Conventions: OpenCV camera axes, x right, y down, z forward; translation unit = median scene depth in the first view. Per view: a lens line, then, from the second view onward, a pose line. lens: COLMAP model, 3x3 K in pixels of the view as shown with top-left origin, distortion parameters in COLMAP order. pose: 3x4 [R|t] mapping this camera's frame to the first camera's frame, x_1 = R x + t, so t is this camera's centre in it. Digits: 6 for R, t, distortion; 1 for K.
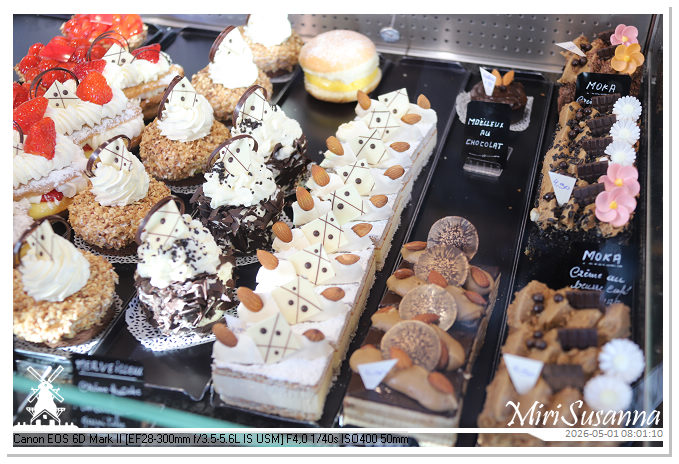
lens RADIAL K [[837.3, 0, 339.5], [0, 837.3, 232.0], [0, 0, 1]] dist [-0.008230, 0.047010]
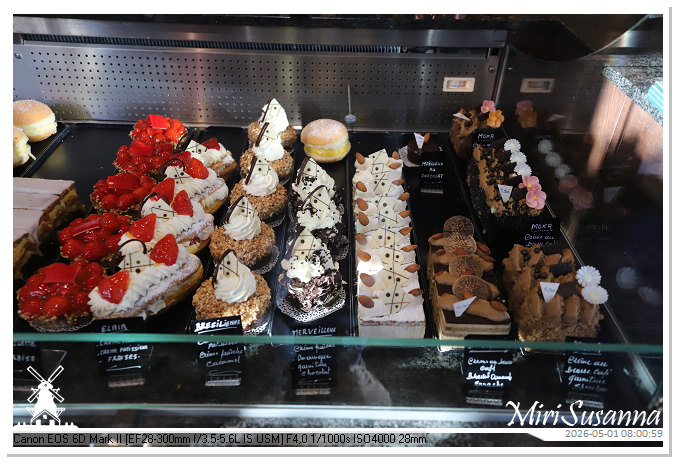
lens RADIAL K [[541.1, 0, 339.5], [0, 541.1, 232.0], [0, 0, 1]] dist [0.053305, 0.003441]
pose [[0.962674, -0.140206, 0.231519, -0.341531], [0.147033, 0.989054, -0.012411, -0.006905], [-0.227245, 0.045988, 0.972751, -0.039304]]
